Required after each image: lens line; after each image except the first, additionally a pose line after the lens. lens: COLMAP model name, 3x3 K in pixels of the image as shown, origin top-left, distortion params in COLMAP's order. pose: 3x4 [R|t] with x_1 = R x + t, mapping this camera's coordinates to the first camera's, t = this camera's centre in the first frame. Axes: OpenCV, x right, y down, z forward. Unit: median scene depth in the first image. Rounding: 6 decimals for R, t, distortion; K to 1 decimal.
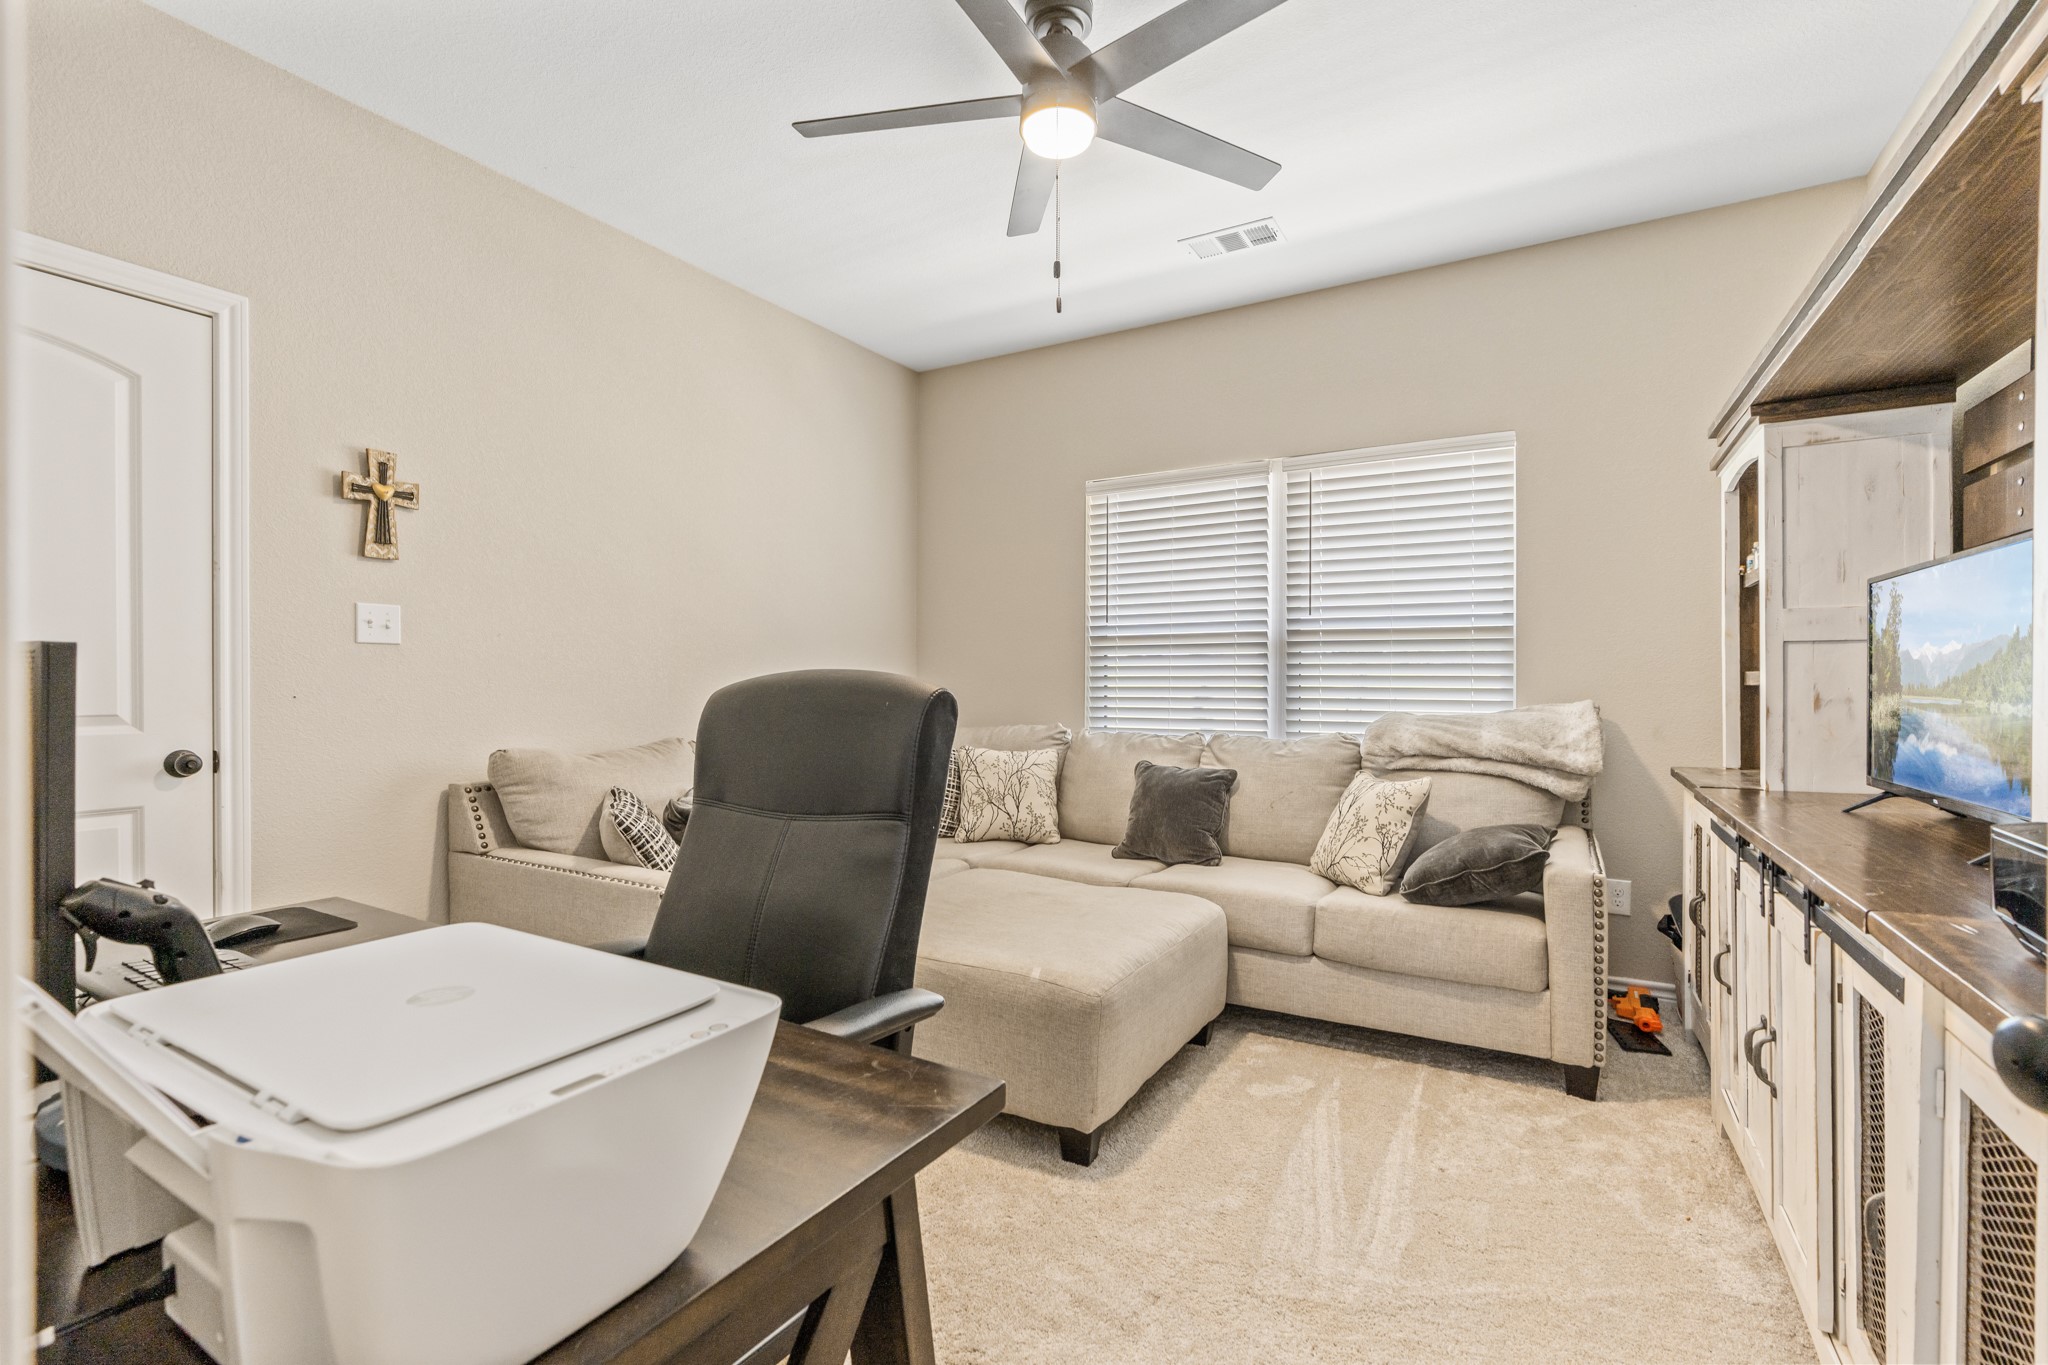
lens RADIAL K [[913.0, 0, 1024.0], [0, 913.0, 682.5], [0, 0, 1]] dist [-0.001609, -0.000078]
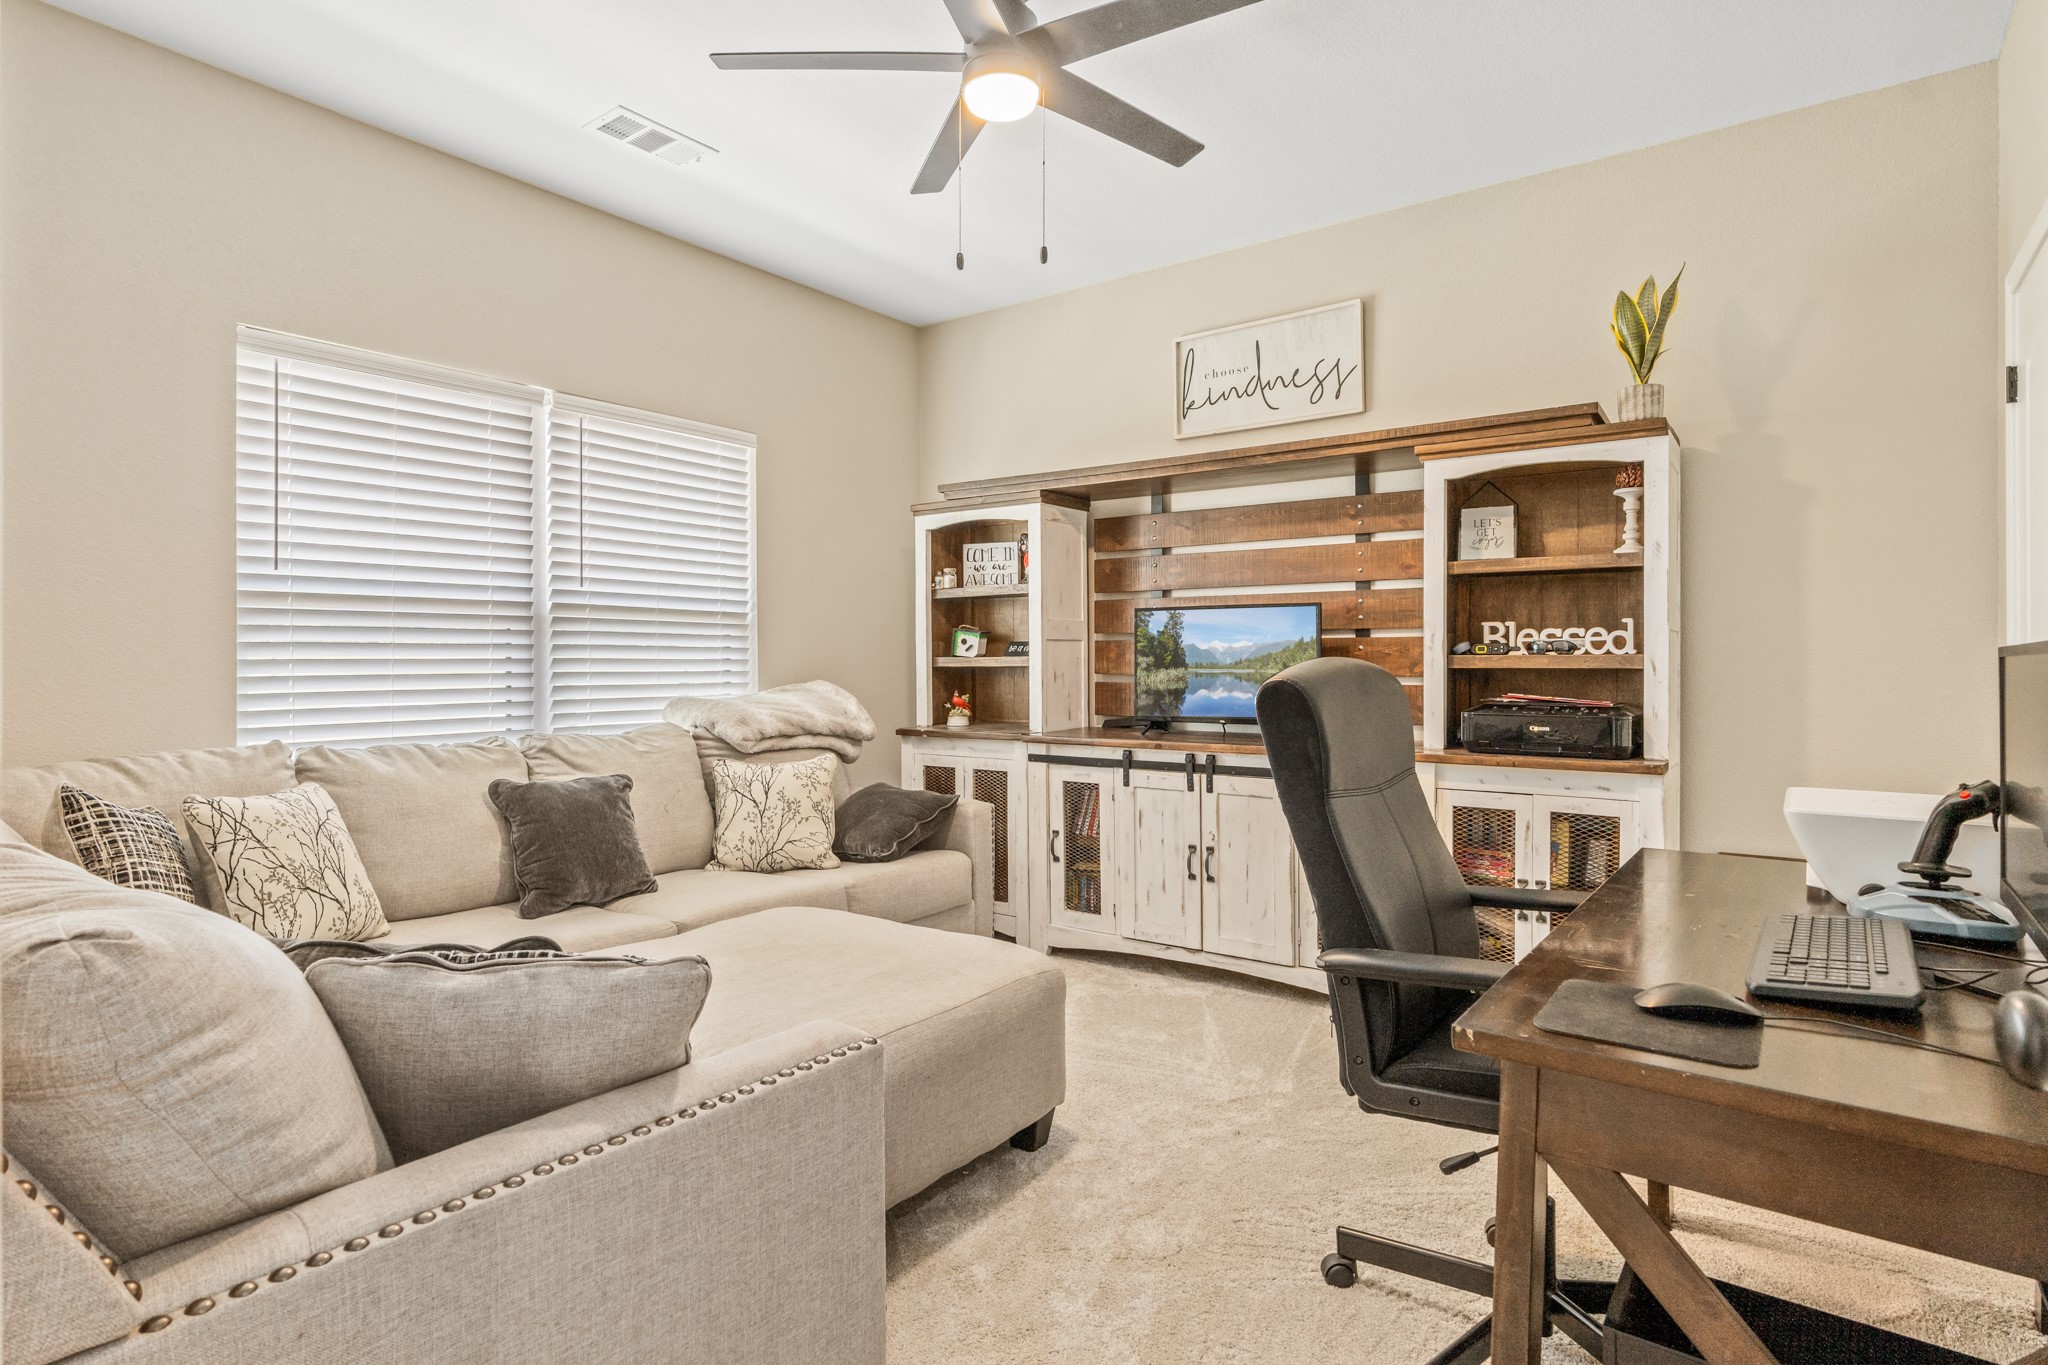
lens RADIAL K [[1056.8, 0, 1023.2], [0, 1056.8, 663.9], [0, 0, 1]] dist [0.001137, 0.000104]
pose [[0.126914, -0.006464, 0.991893, -0.659155], [0.001672, 0.999979, 0.006303, -0.008924], [-0.991912, 0.000858, 0.126922, 0.517833]]
